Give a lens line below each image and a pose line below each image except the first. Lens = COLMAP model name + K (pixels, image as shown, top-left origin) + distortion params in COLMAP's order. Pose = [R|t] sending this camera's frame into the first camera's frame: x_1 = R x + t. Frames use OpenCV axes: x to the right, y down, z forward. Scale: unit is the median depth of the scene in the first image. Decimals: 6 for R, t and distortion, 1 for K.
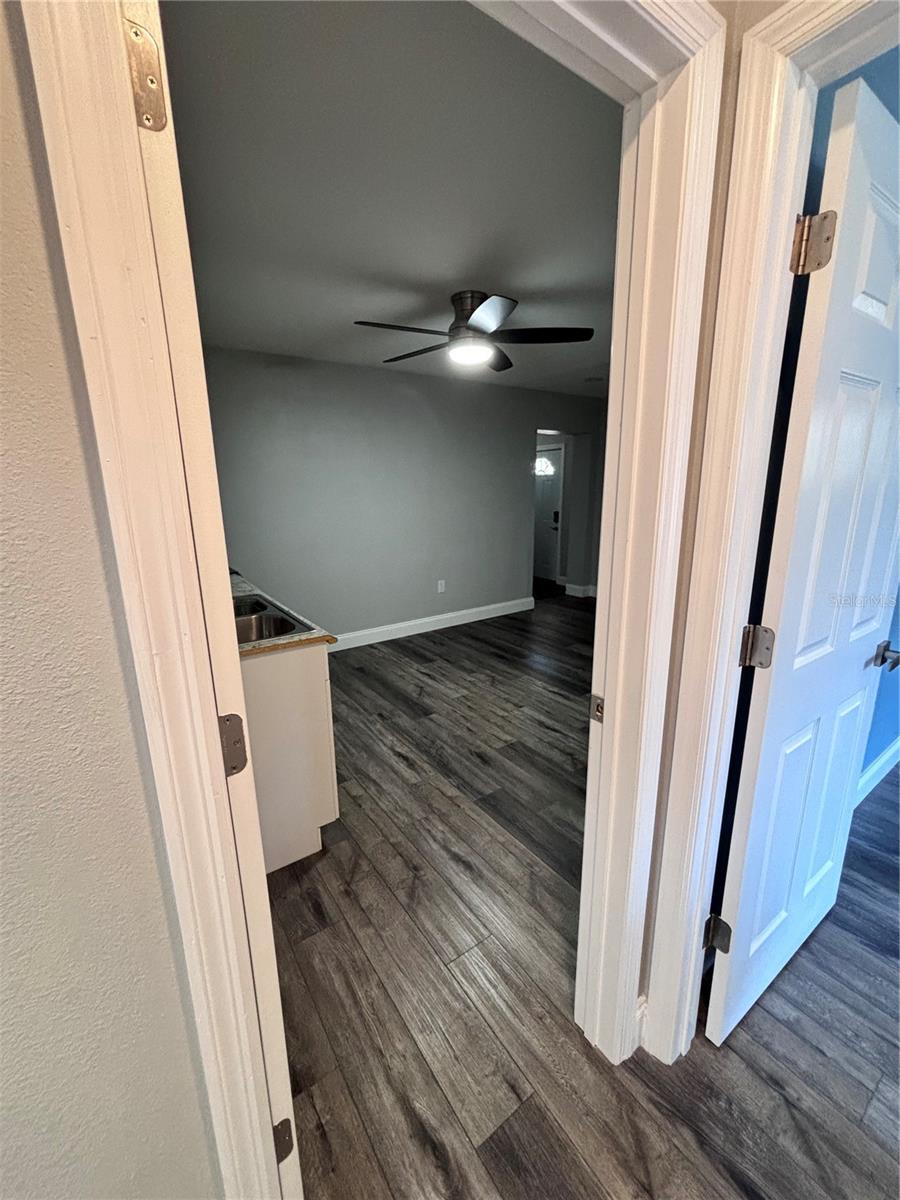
lens RADIAL K [[482.6, 0, 449.2], [0, 482.6, 599.3], [0, 0, 1]] dist [-0.000721, -0.000201]
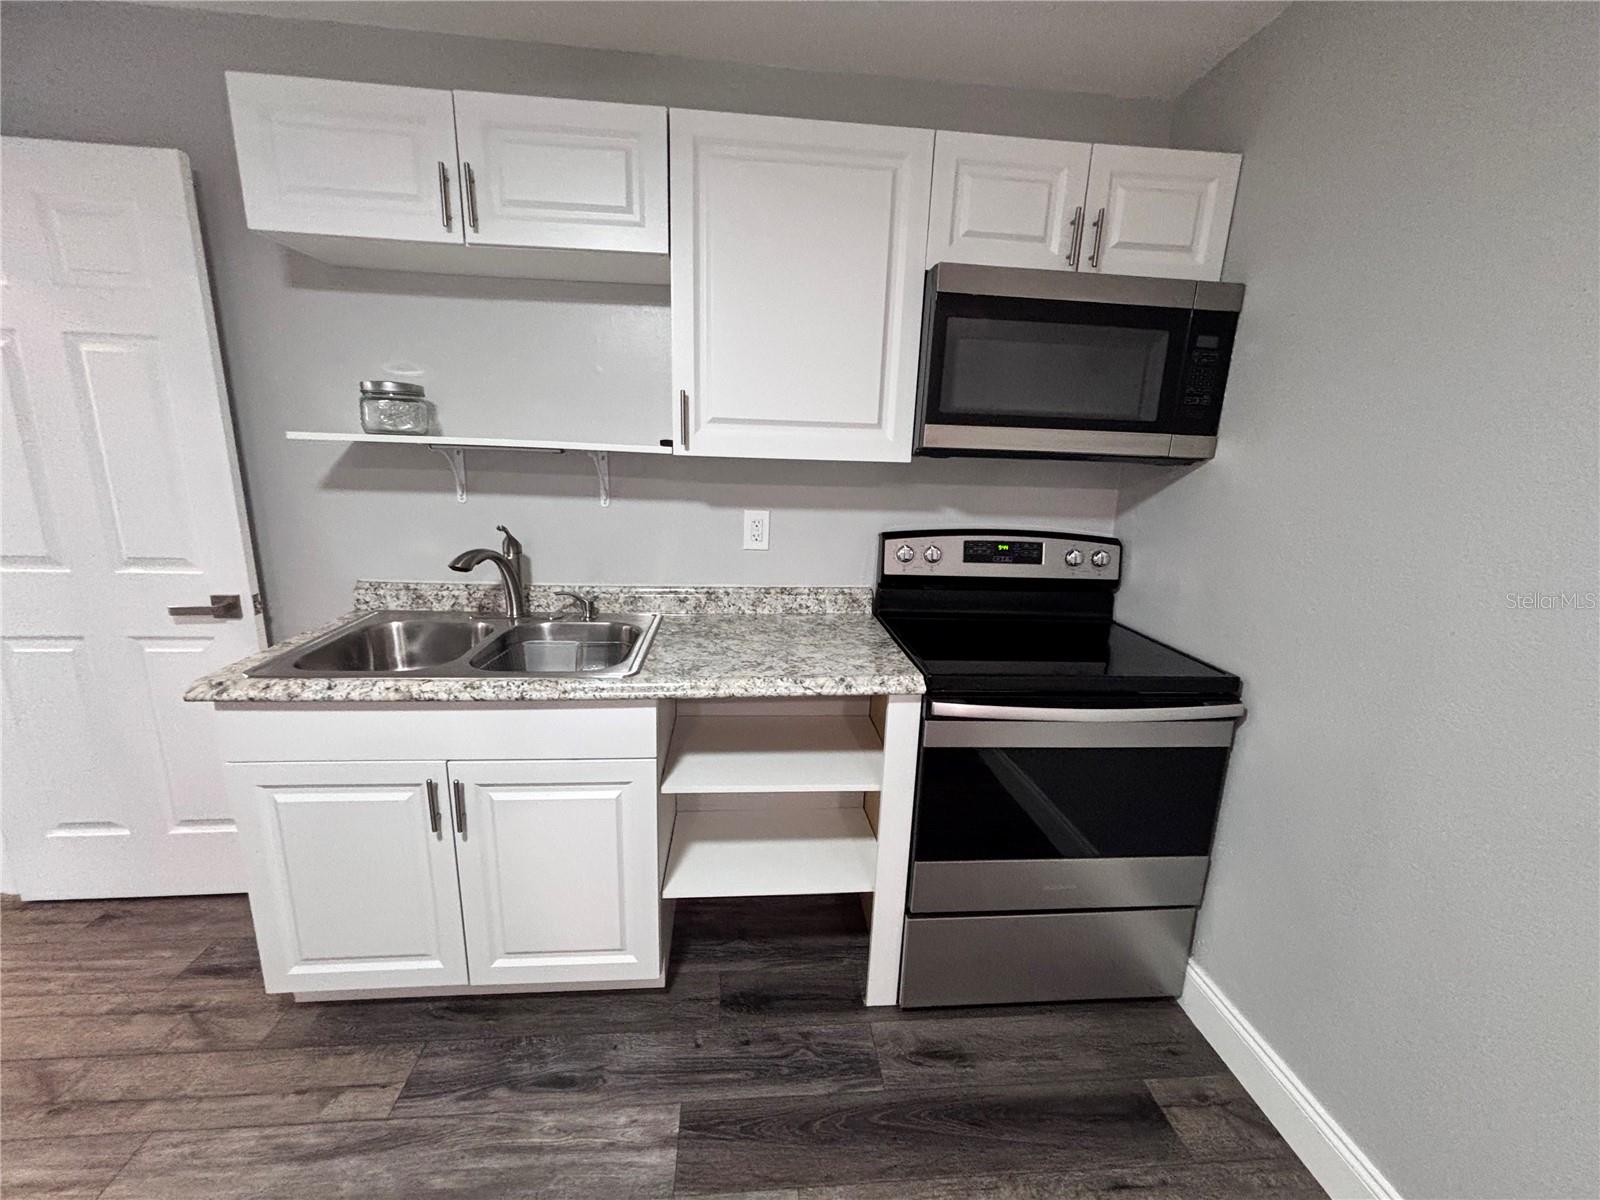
lens RADIAL K [[637.9, 0, 800.0], [0, 637.9, 600.0], [0, 0, 1]] dist [-0.007341, -0.000020]
pose [[-0.490865, 0.199673, -0.848046, 0.003983], [-0.227257, 0.910341, 0.345881, -0.239876], [0.841074, 0.362505, -0.401478, 1.042166]]
